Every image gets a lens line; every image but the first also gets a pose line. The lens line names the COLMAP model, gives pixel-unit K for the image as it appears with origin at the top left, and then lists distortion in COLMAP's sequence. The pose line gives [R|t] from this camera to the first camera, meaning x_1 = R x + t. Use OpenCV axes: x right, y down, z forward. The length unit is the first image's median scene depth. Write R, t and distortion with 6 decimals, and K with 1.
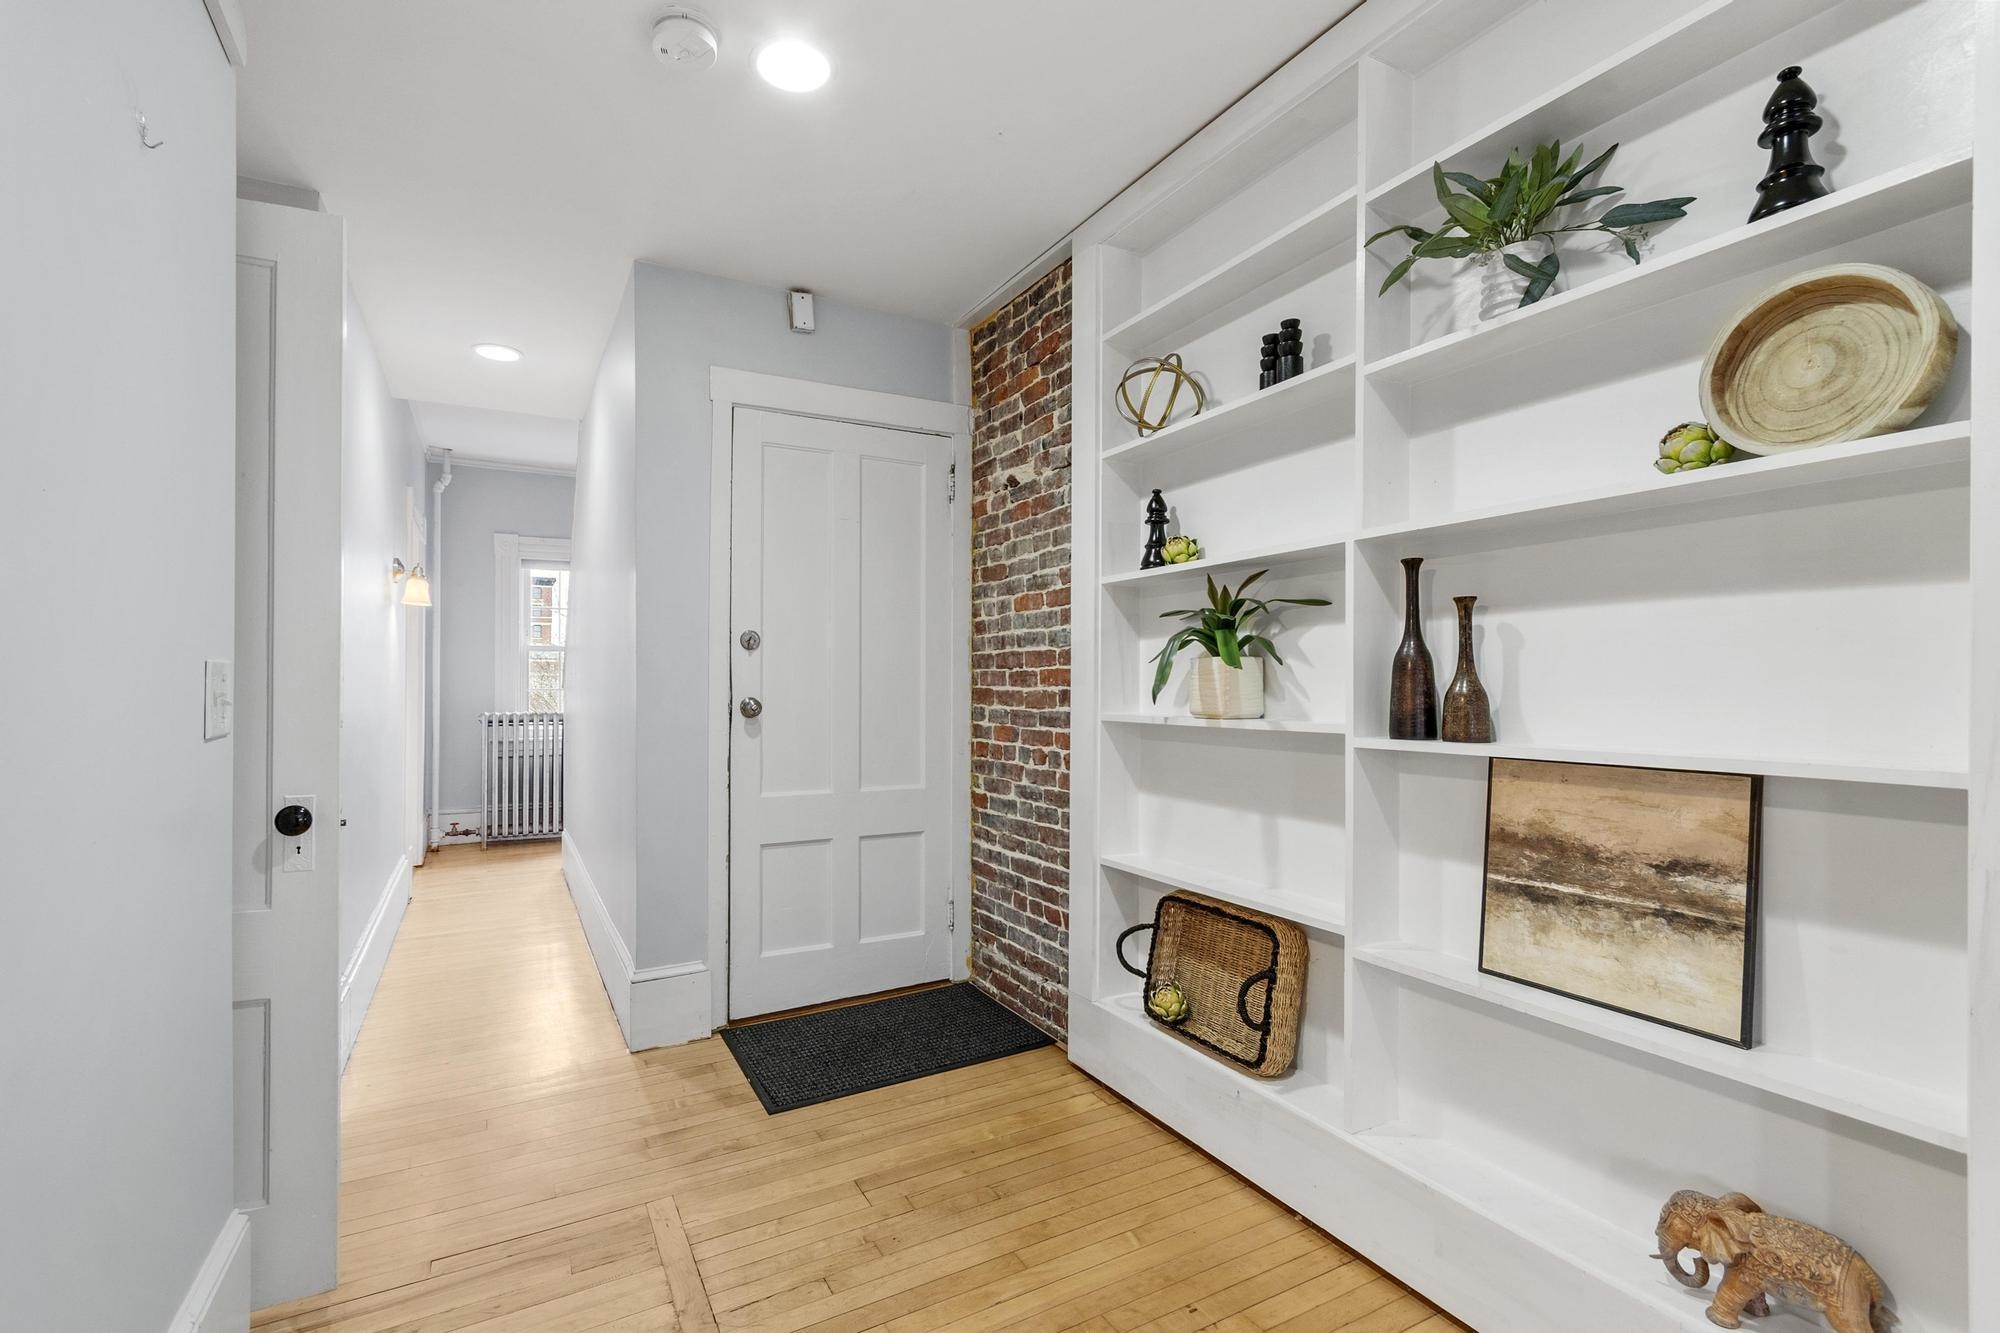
lens RADIAL K [[916.1, 0, 971.4], [0, 916.1, 679.6], [0, 0, 1]] dist [0.005091, 0.000075]
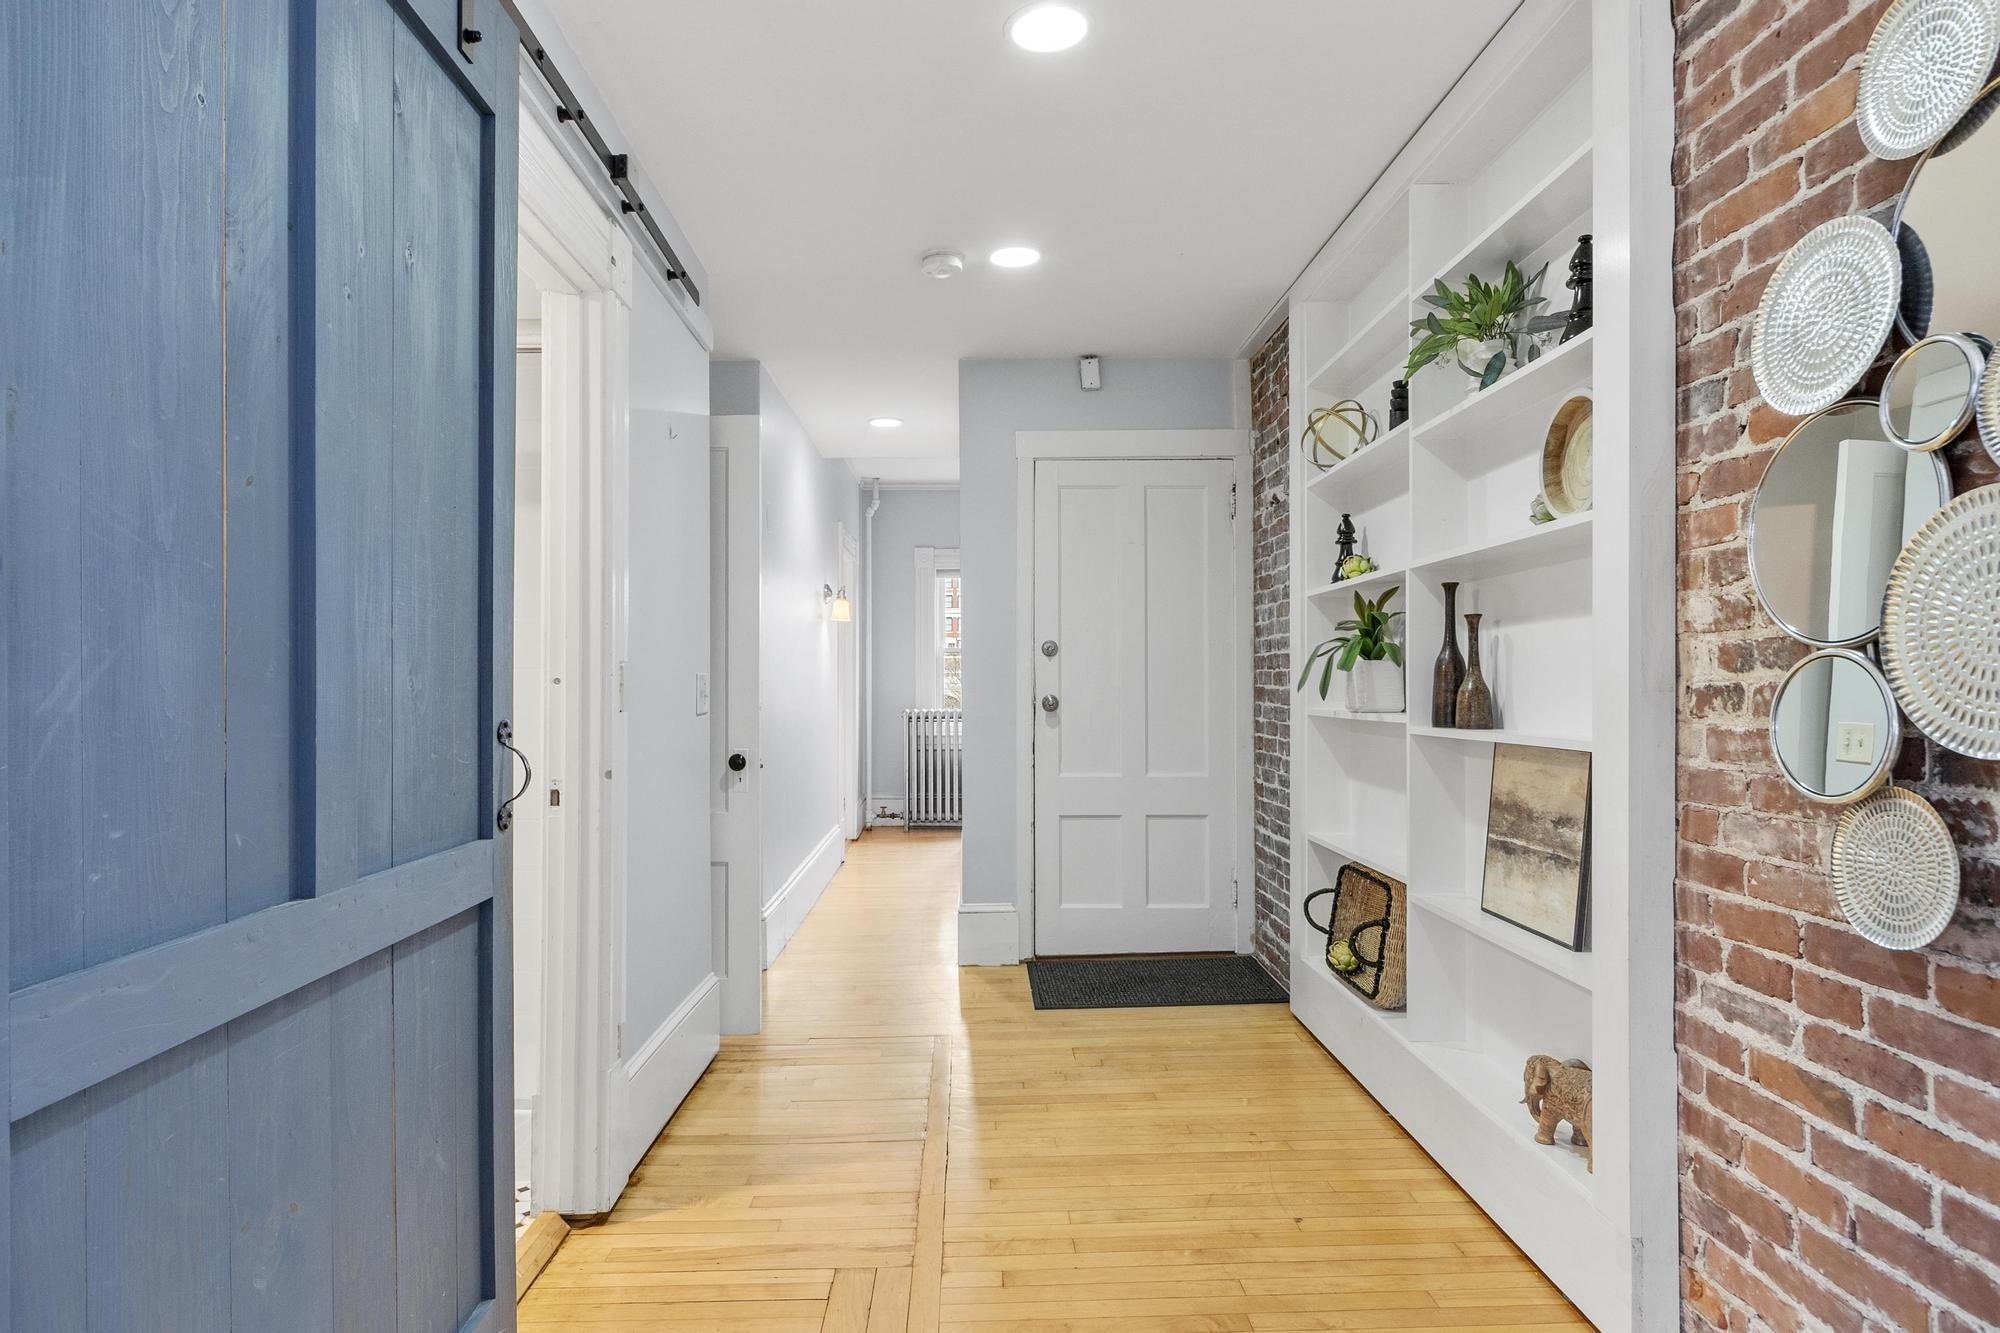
lens RADIAL K [[1126.7, 0, 966.3], [0, 1126.7, 676.5], [0, 0, 1]] dist [-0.003740, -0.000063]
pose [[0.887395, -0.006353, -0.460966, 0.348250], [0.006319, 0.999979, -0.001617, -0.003523], [0.460967, -0.001478, 0.887416, -0.384045]]
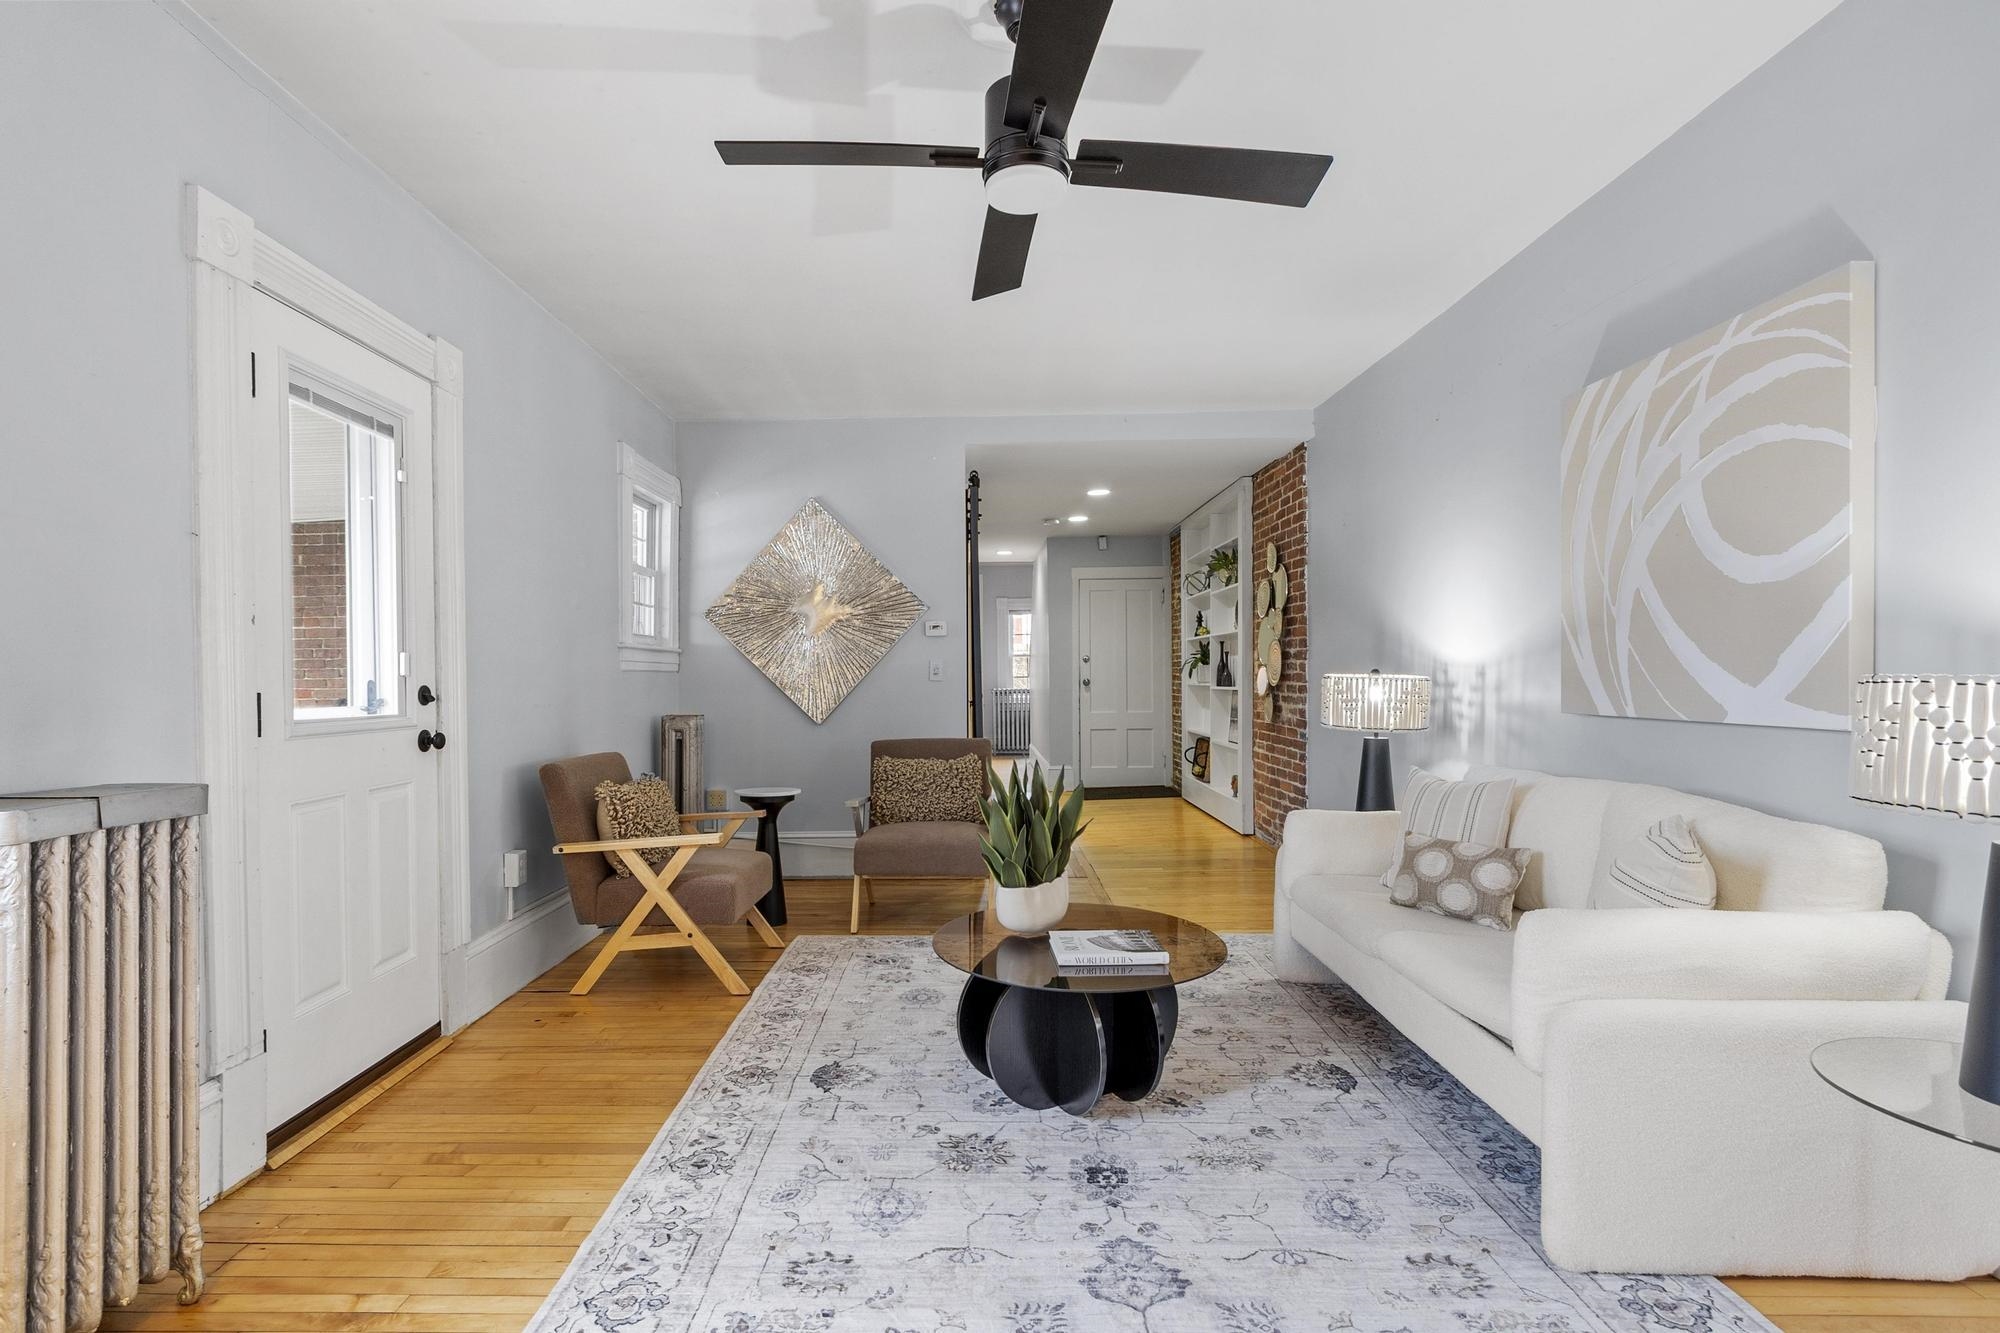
lens RADIAL K [[963.3, 0, 979.8], [0, 963.3, 681.1], [0, 0, 1]] dist [0.001930, -0.000104]
pose [[0.889853, -0.006750, -0.456197, 0.841553], [0.013847, 0.999830, 0.012216, -0.014194], [0.456036, -0.017187, 0.889795, -1.854581]]
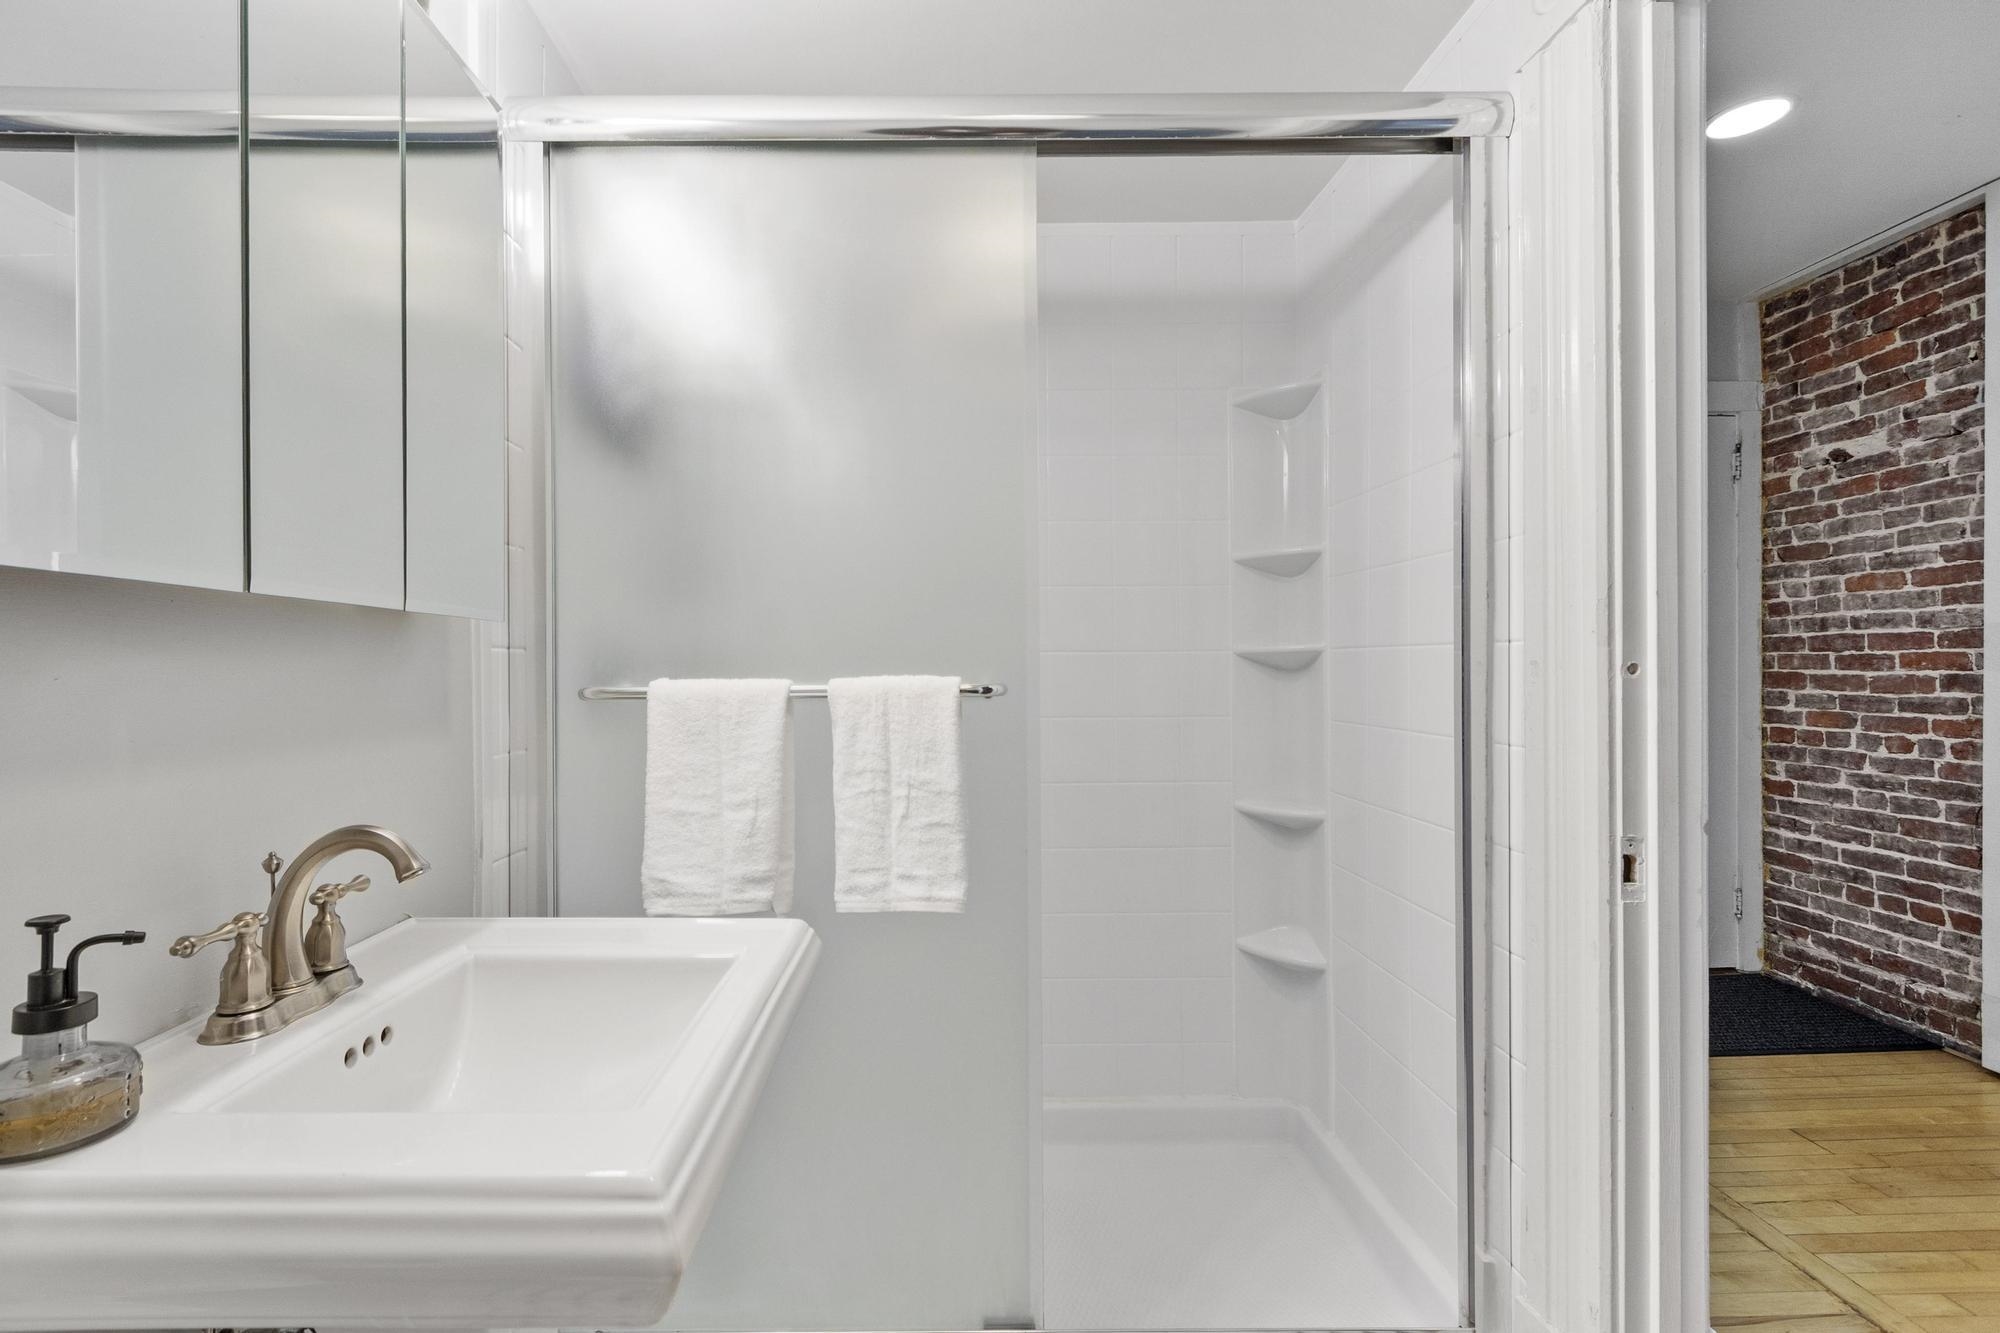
lens RADIAL K [[916.1, 0, 953.7], [0, 916.1, 666.2], [0, 0, 1]] dist [0.005091, 0.000075]
pose [[0.887264, -0.005928, -0.461223, -0.342992], [0.009407, 0.999942, 0.005244, -0.010761], [0.461165, -0.008991, 0.887269, -0.285379]]
